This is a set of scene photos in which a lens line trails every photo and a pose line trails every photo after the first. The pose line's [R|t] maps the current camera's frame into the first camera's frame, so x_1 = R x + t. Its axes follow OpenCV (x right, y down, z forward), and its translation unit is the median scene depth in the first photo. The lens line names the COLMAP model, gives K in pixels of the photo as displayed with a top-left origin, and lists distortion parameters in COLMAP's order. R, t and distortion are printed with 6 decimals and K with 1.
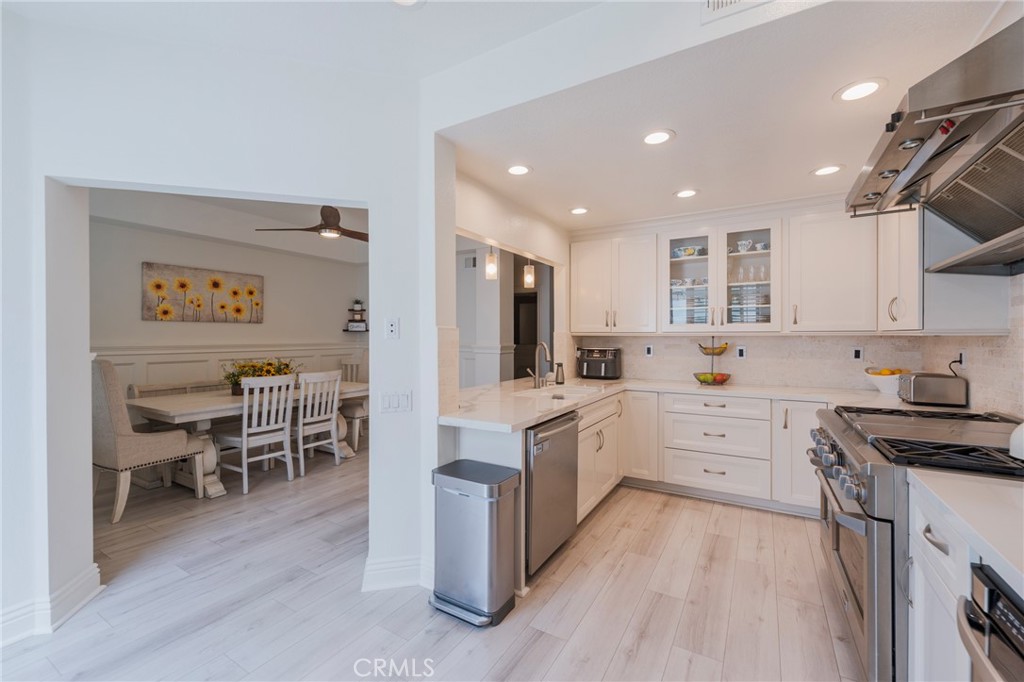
lens RADIAL K [[416.1, 0, 508.1], [0, 416.1, 338.1], [0, 0, 1]] dist [0.000782, -0.000478]
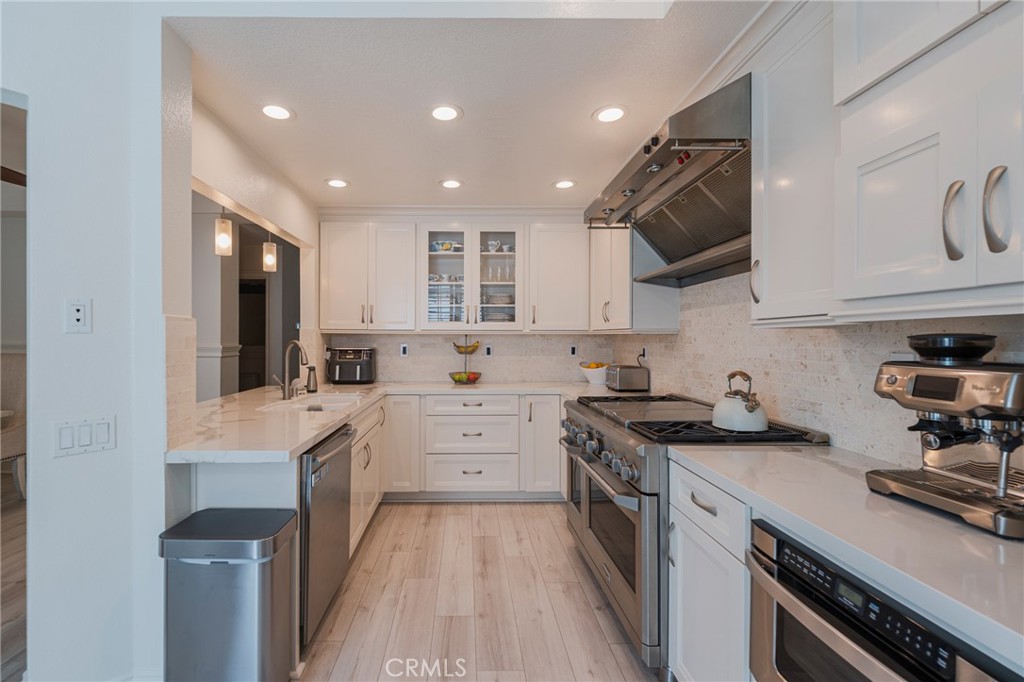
lens RADIAL K [[458.9, 0, 464.1], [0, 458.9, 337.5], [0, 0, 1]] dist [-0.000789, -0.000323]
pose [[0.864403, 0.000164, 0.502800, -0.082745], [0.001321, 0.999996, -0.002596, 0.007076], [-0.502798, 0.002908, 0.864399, 0.090171]]
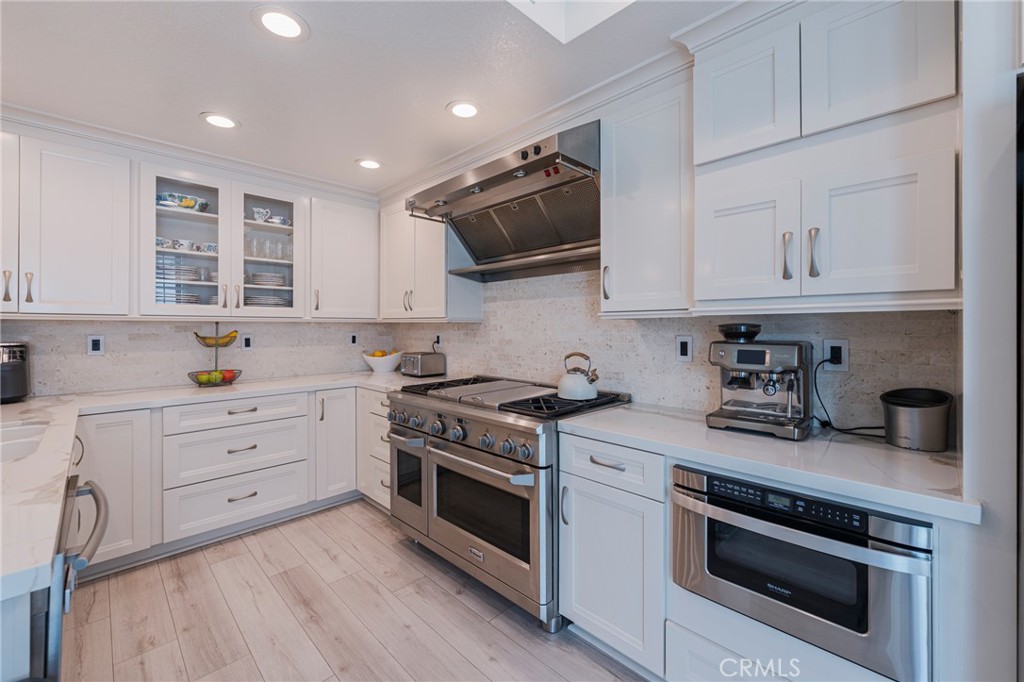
lens RADIAL K [[416.1, 0, 519.7], [0, 416.1, 325.4], [0, 0, 1]] dist [0.000782, -0.000478]
pose [[0.233877, 0.001290, 0.972265, -0.171602], [0.002066, 0.999996, -0.001824, 0.006276], [-0.972264, 0.002435, 0.233873, 0.399268]]
